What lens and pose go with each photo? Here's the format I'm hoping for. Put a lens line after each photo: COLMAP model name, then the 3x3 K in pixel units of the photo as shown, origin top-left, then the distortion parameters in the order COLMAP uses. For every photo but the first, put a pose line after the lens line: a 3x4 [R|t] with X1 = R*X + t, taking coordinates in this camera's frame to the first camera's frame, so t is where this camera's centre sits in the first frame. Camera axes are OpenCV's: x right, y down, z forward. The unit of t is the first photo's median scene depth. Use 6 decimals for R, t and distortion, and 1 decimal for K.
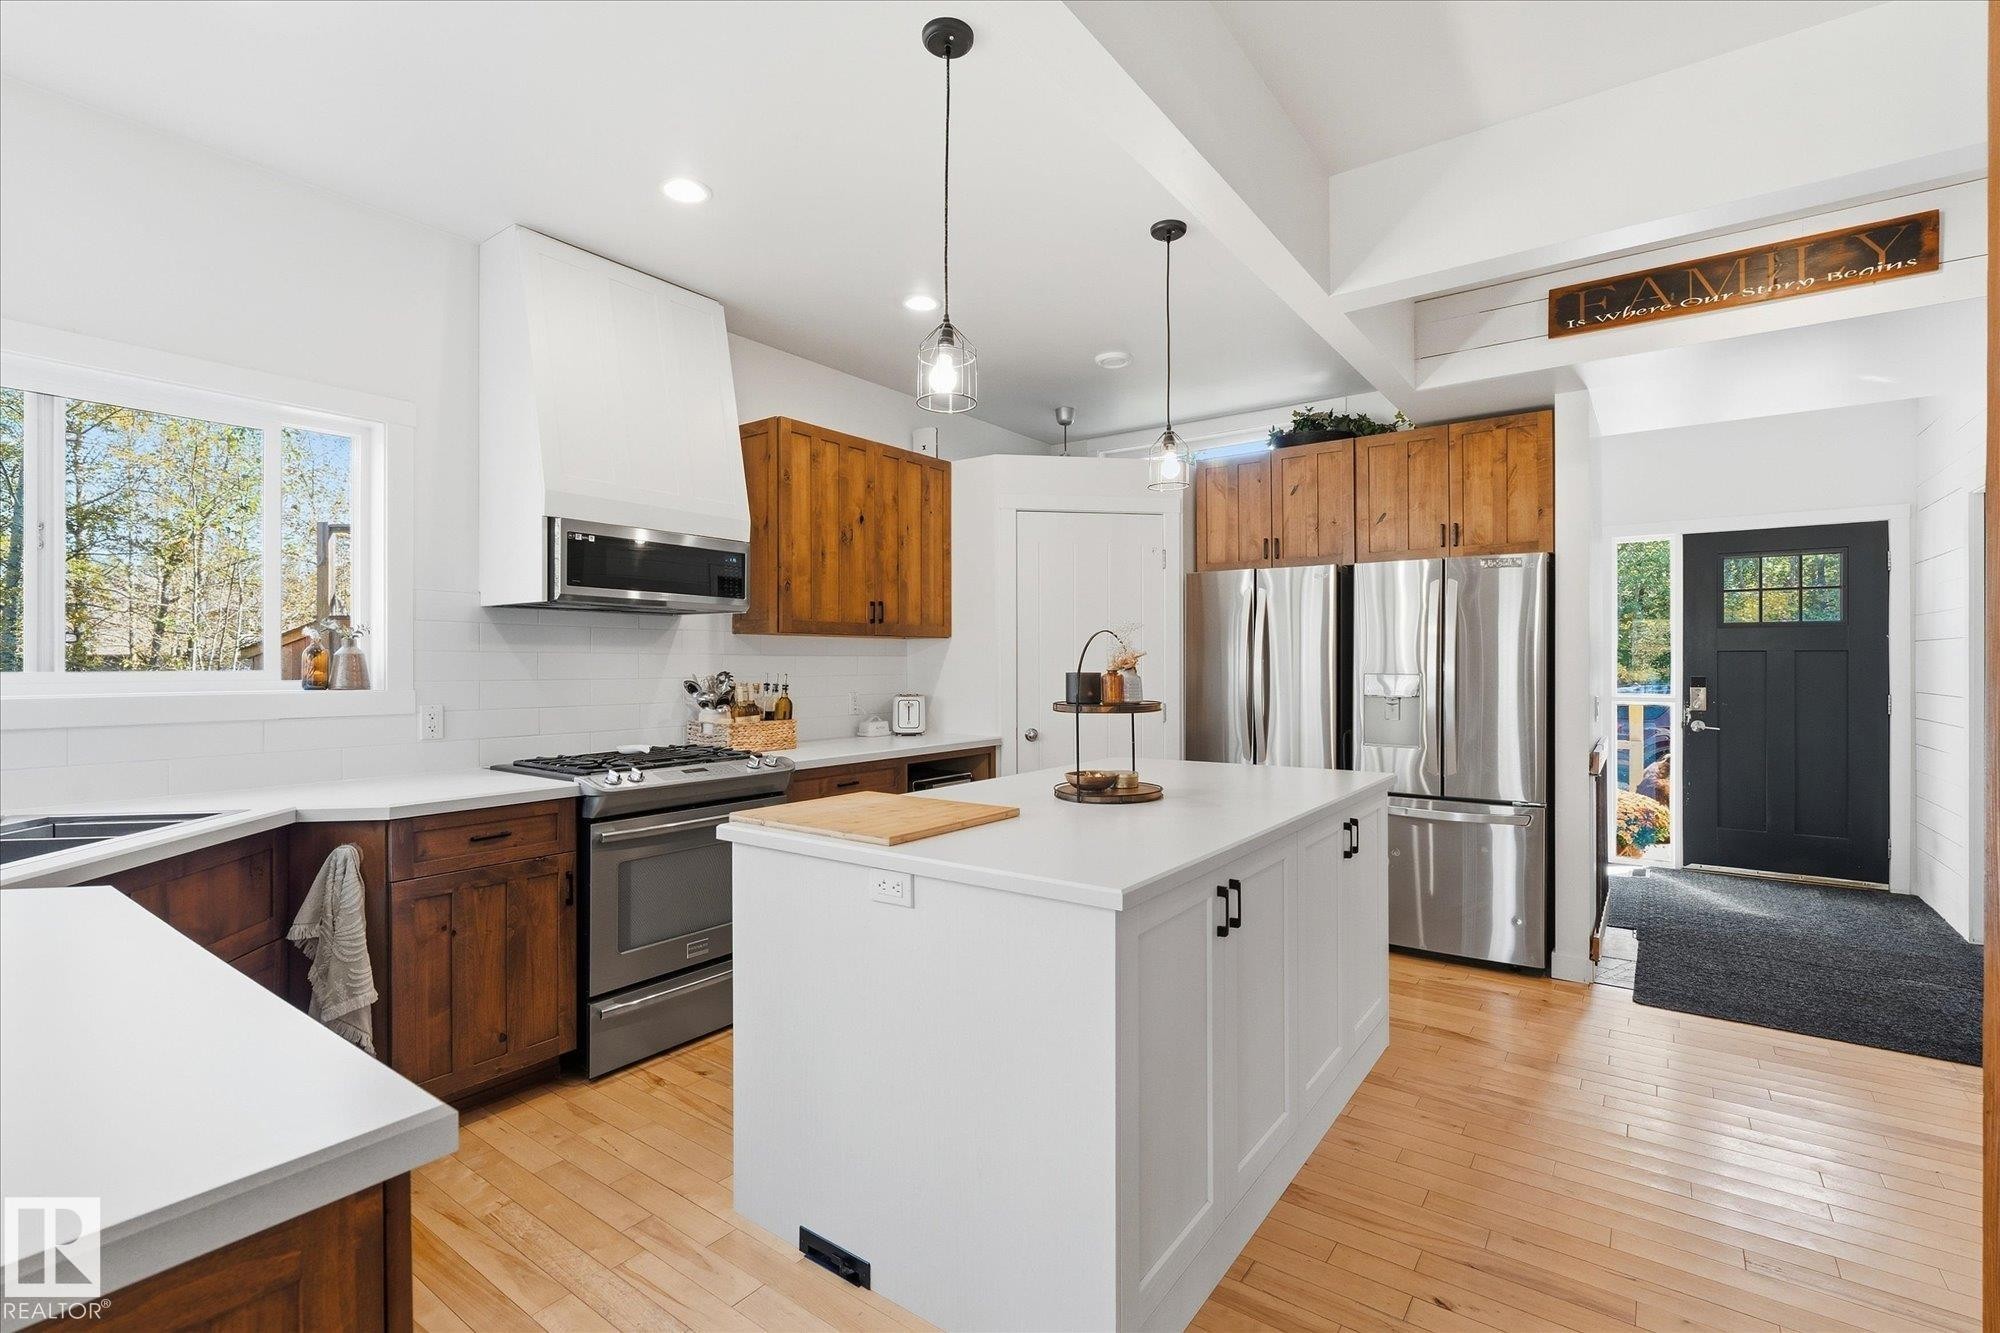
lens RADIAL K [[898.8, 0, 999.3], [0, 898.8, 661.5], [0, 0, 1]] dist [-0.004235, 0.000848]
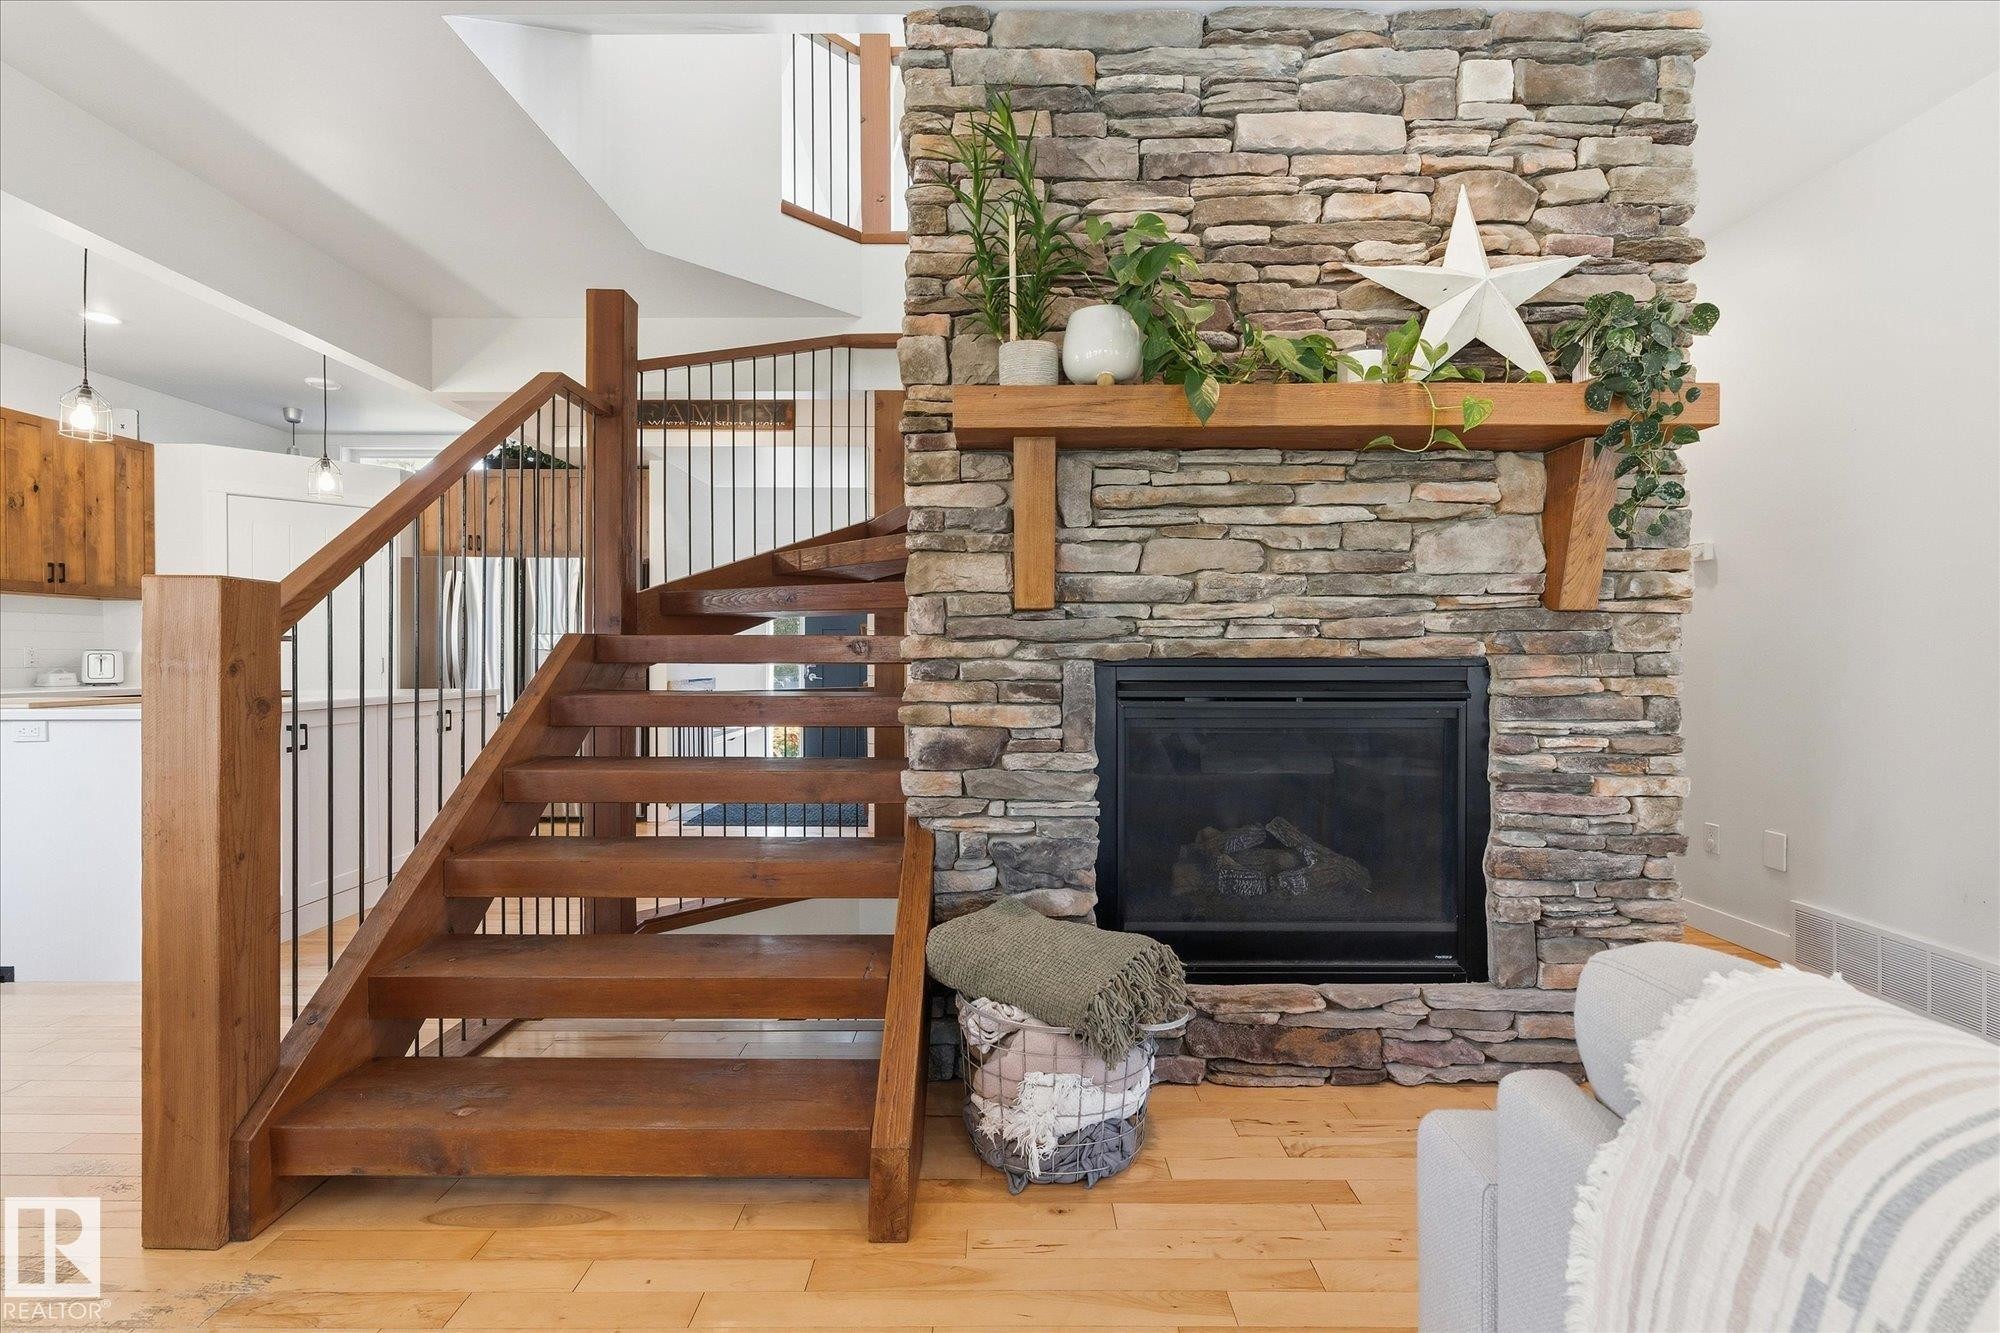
lens RADIAL K [[898.8, 0, 995.6], [0, 898.8, 668.9], [0, 0, 1]] dist [-0.004235, 0.000848]
pose [[0.805025, -0.004368, 0.593224, 0.138731], [-0.003700, 0.999916, 0.012383, 0.045441], [-0.593229, -0.012164, 0.804942, -0.575943]]
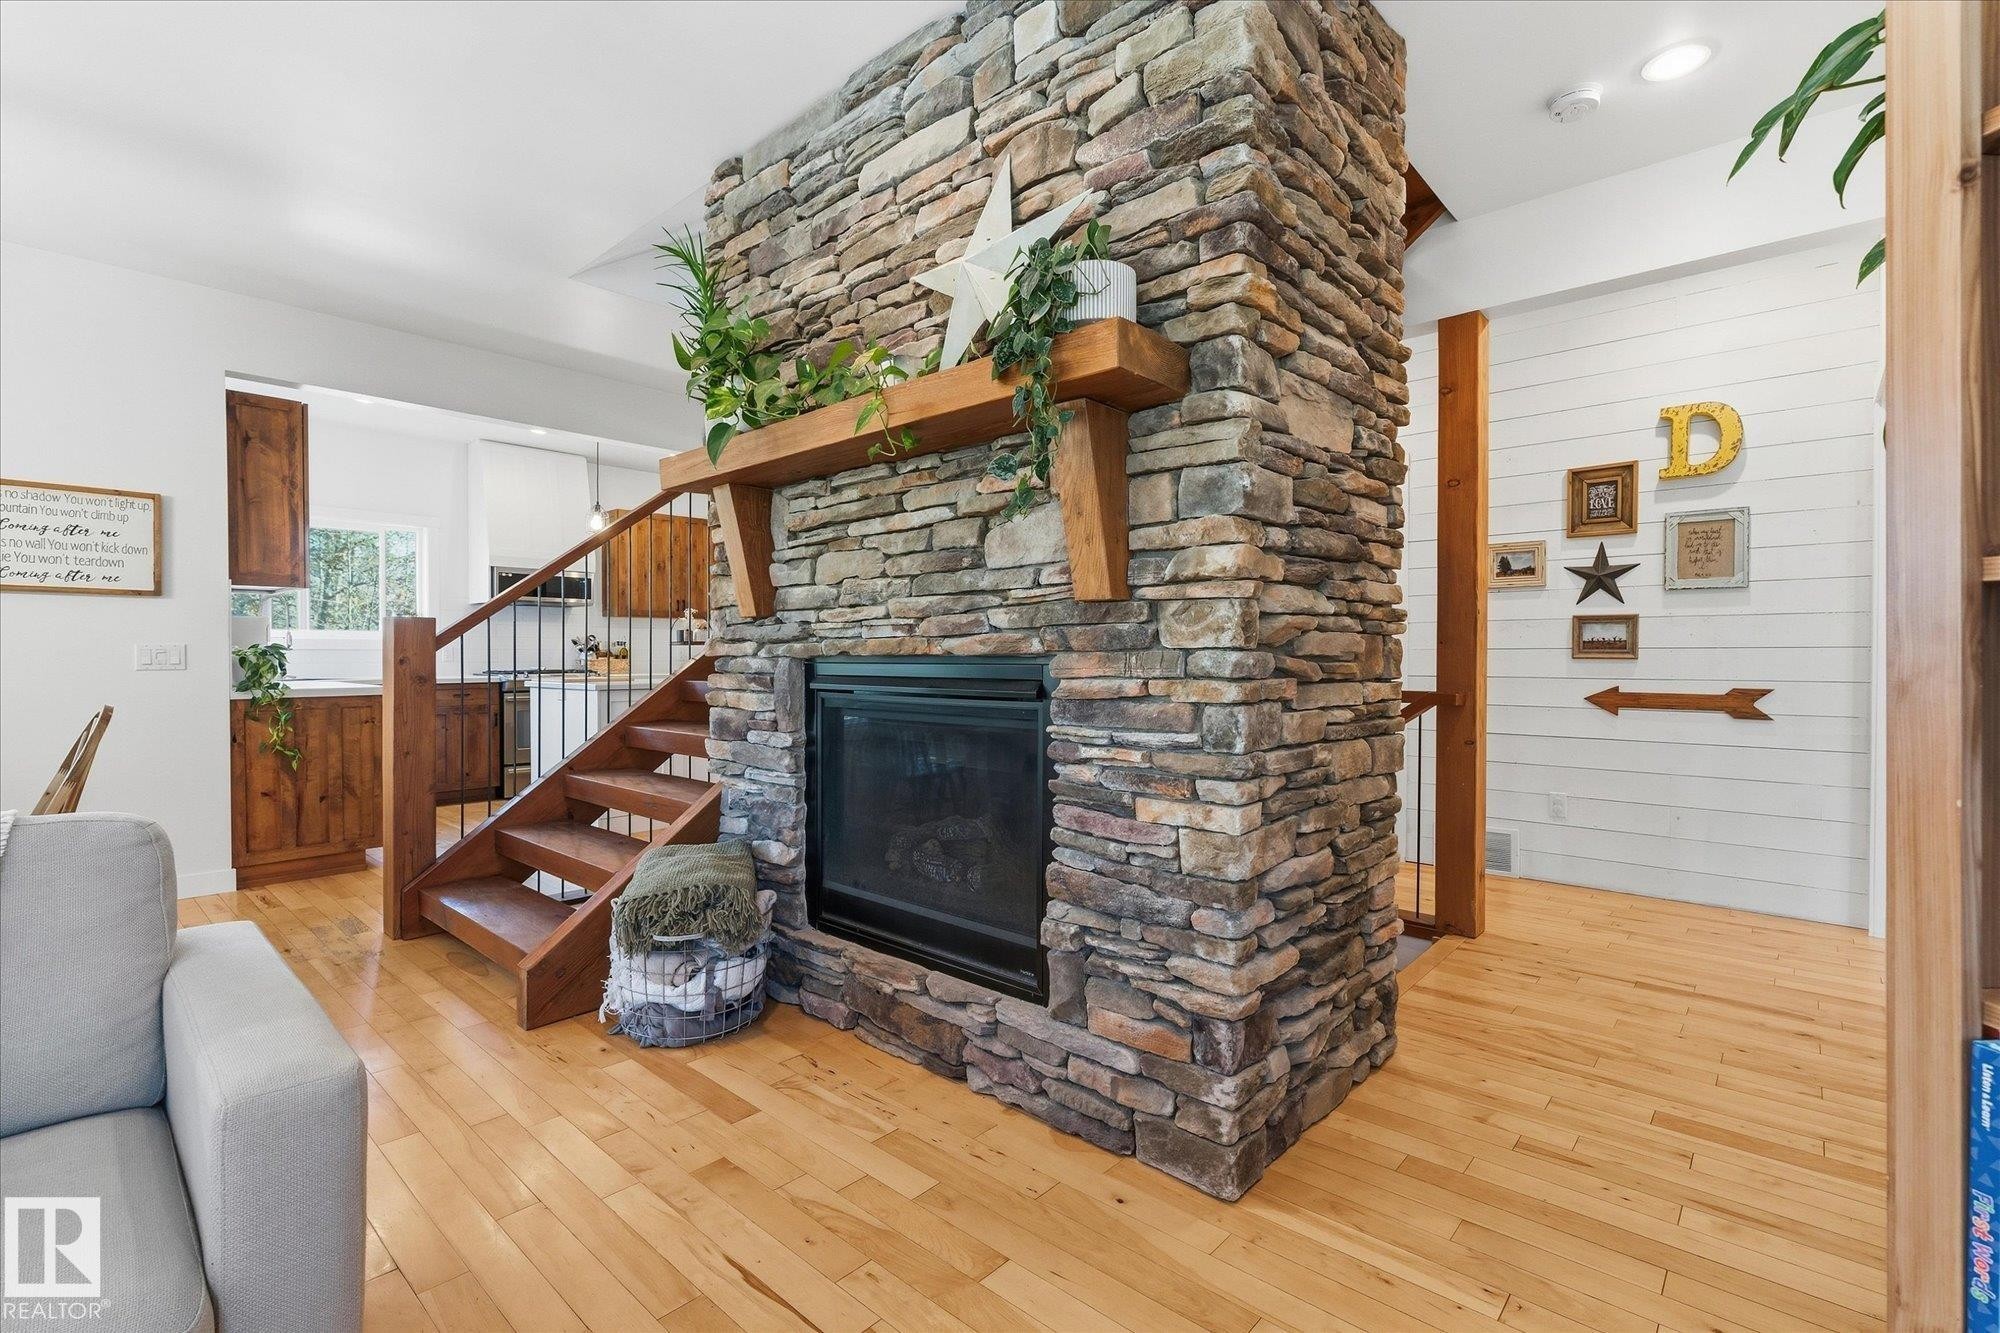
lens RADIAL K [[898.8, 0, 998.6], [0, 898.8, 666.4], [0, 0, 1]] dist [-0.004235, 0.000848]
pose [[0.994603, 0.001750, -0.103735, 0.712741], [-0.000023, 0.999861, 0.016653, 0.042136], [0.103750, -0.016560, 0.994466, -0.808603]]
